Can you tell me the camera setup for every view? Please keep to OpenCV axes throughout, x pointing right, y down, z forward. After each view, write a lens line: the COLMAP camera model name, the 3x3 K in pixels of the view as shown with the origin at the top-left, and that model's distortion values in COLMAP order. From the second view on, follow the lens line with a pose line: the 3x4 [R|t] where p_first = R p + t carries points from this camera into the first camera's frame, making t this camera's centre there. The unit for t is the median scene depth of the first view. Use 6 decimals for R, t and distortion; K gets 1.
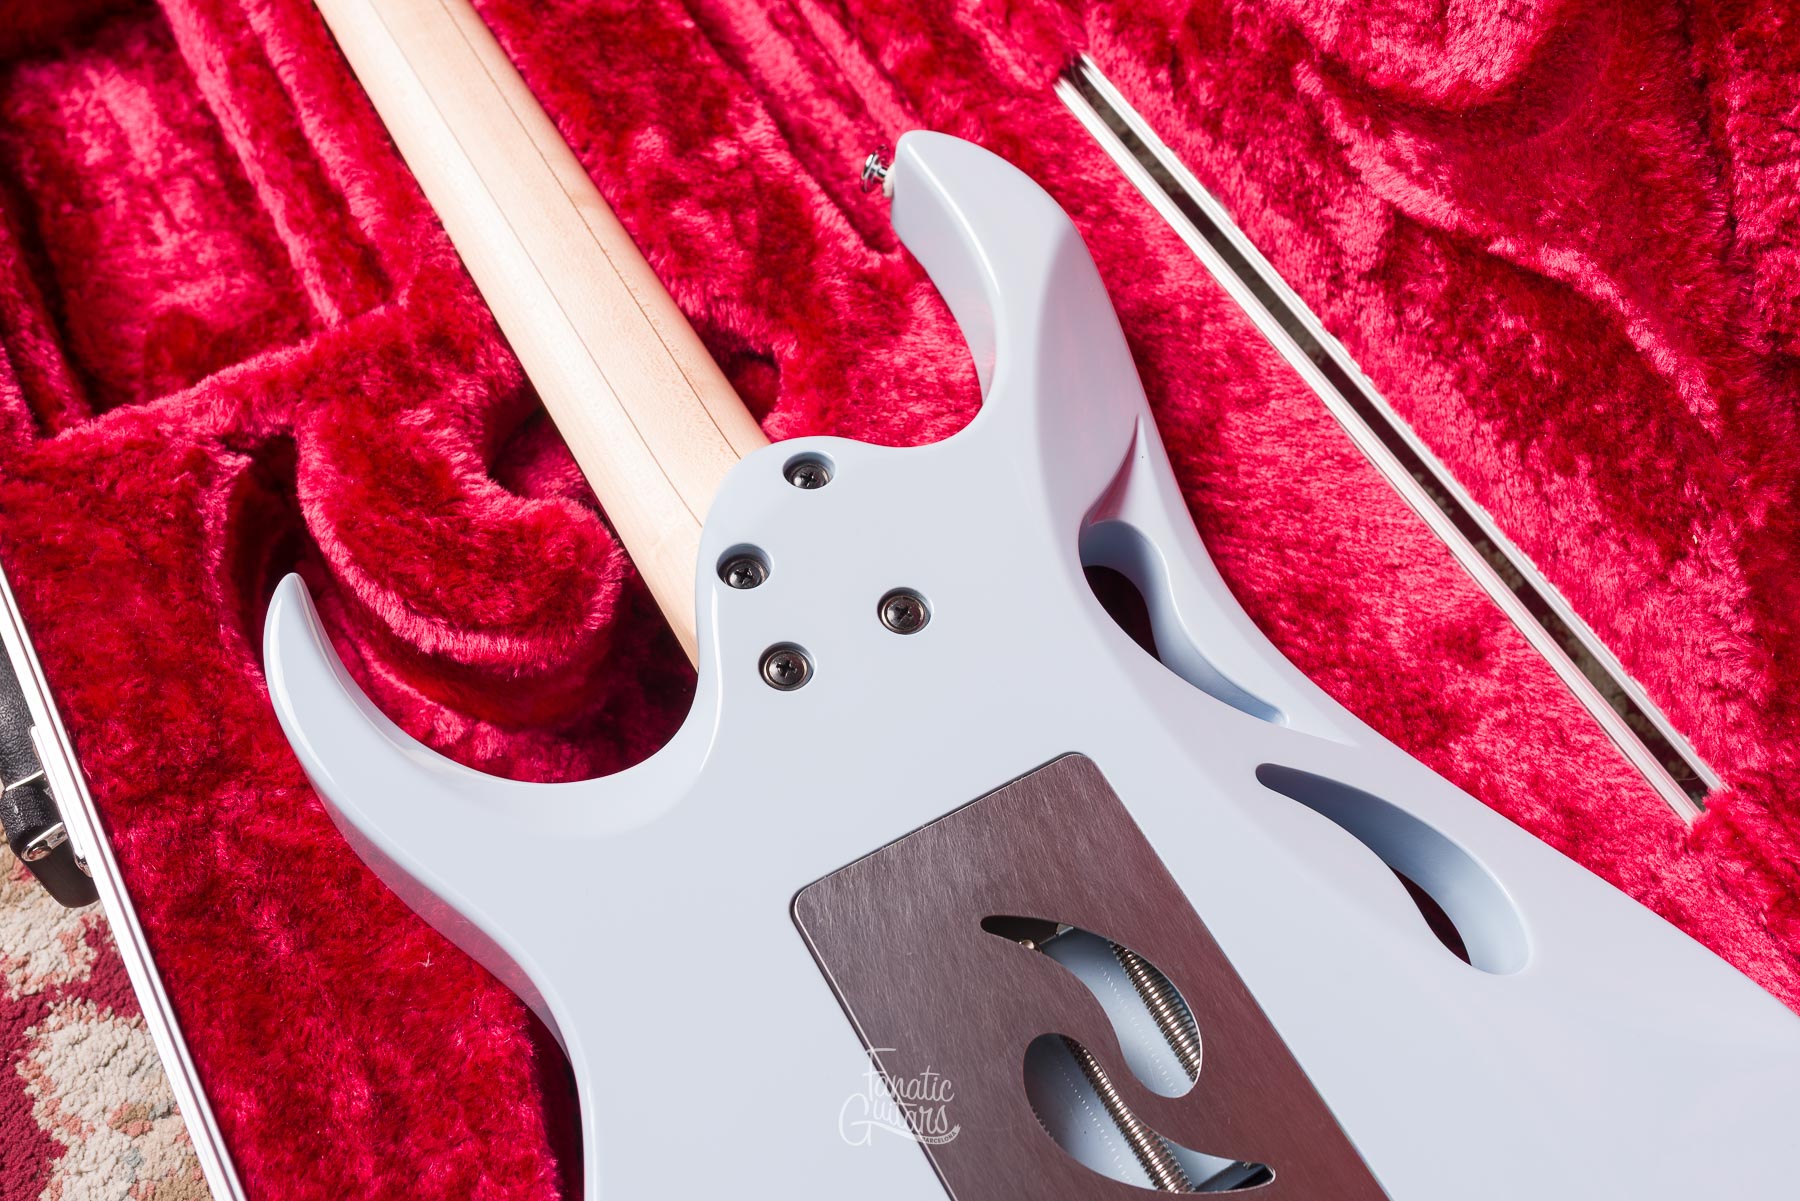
lens RADIAL K [[1753.9, 0, 900.0], [0, 1753.9, 600.5], [0, 0, 1]] dist [-0.001431, -0.004053]
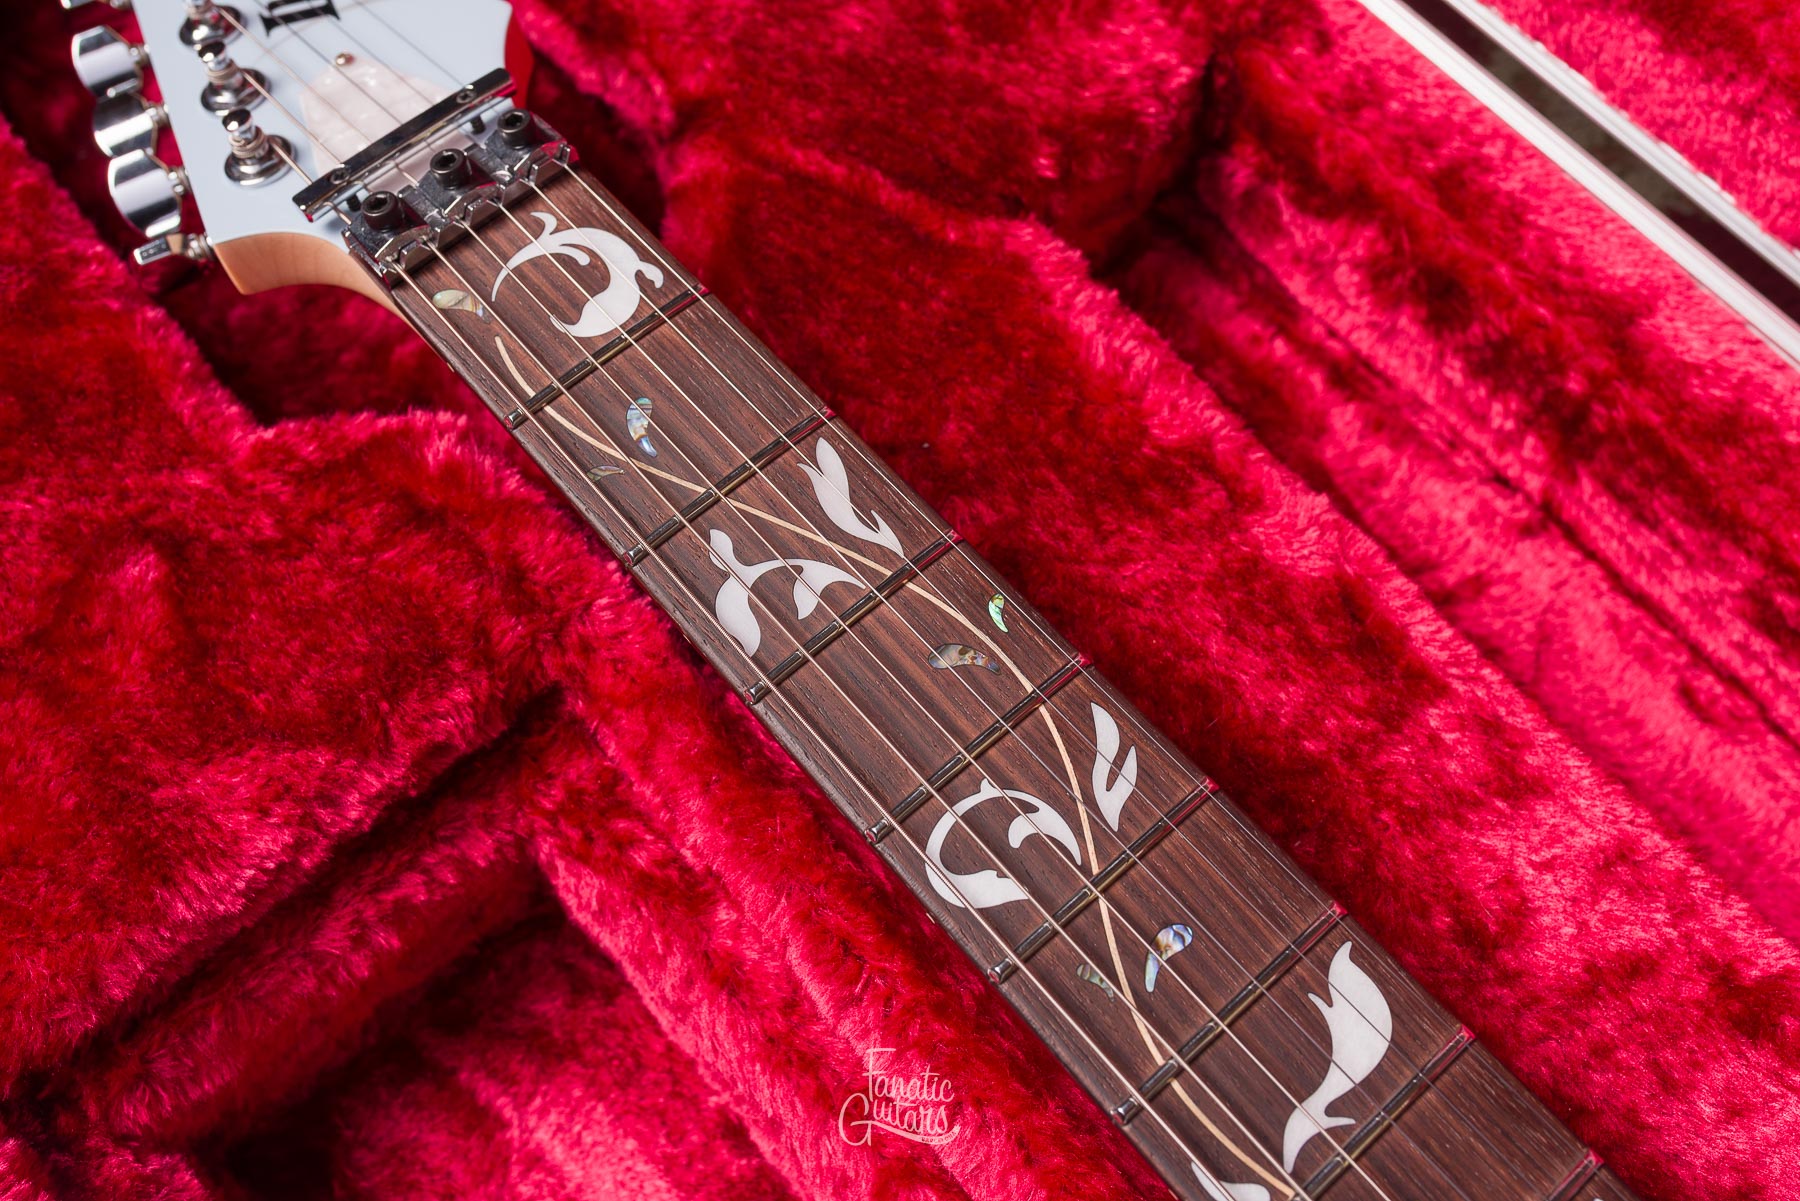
lens RADIAL K [[1808.0, 0, 900.0], [0, 1808.0, 600.5], [0, 0, 1]] dist [-0.001385, 0.003965]
pose [[0.982024, -0.185094, 0.036992, -0.439990], [0.178980, 0.975361, 0.128984, -0.644286], [-0.059954, -0.120045, 0.990956, 0.628066]]
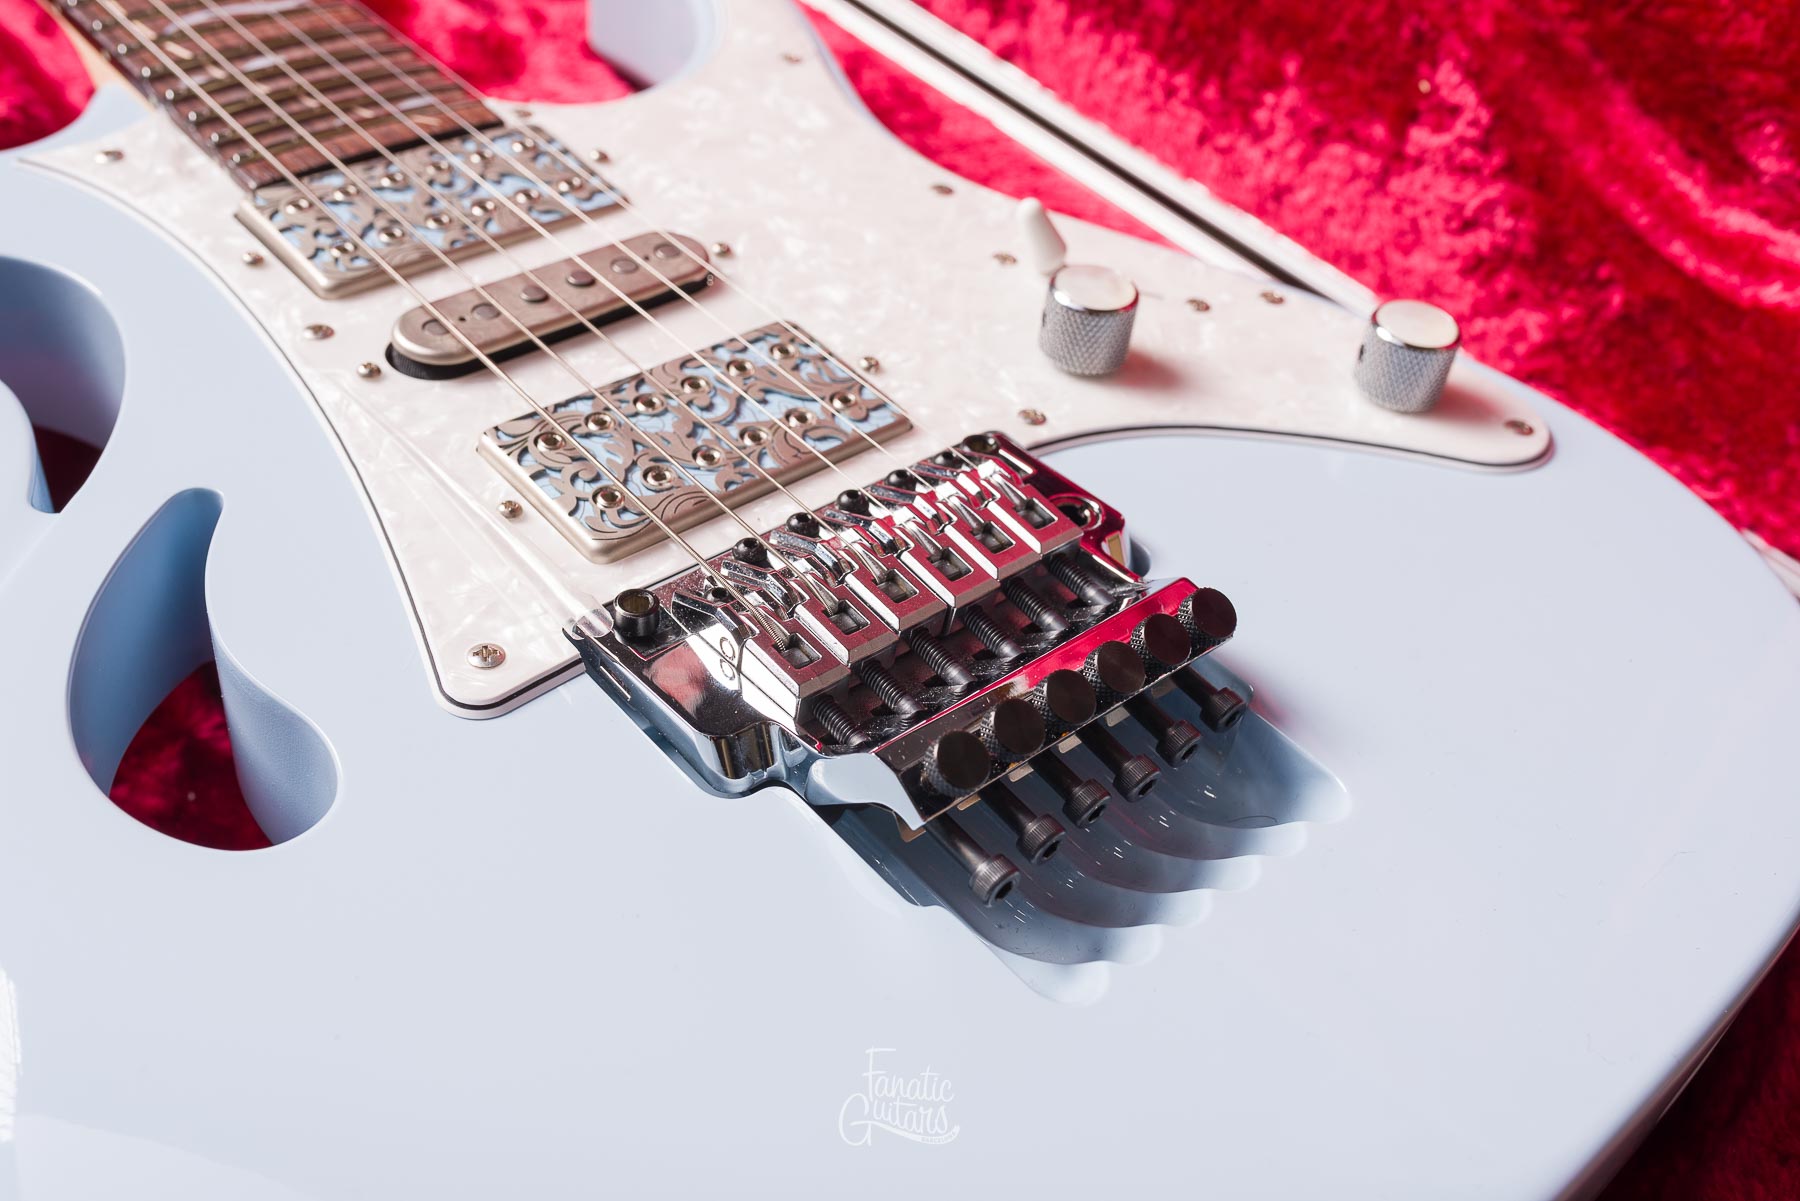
lens RADIAL K [[1811.8, 0, 900.0], [0, 1811.8, 600.5], [0, 0, 1]] dist [-0.000598, 0.005777]
pose [[0.982318, -0.074703, 0.171673, 0.015170], [0.118016, 0.958901, -0.258032, 0.372132], [-0.145342, 0.273729, 0.950762, 0.212665]]
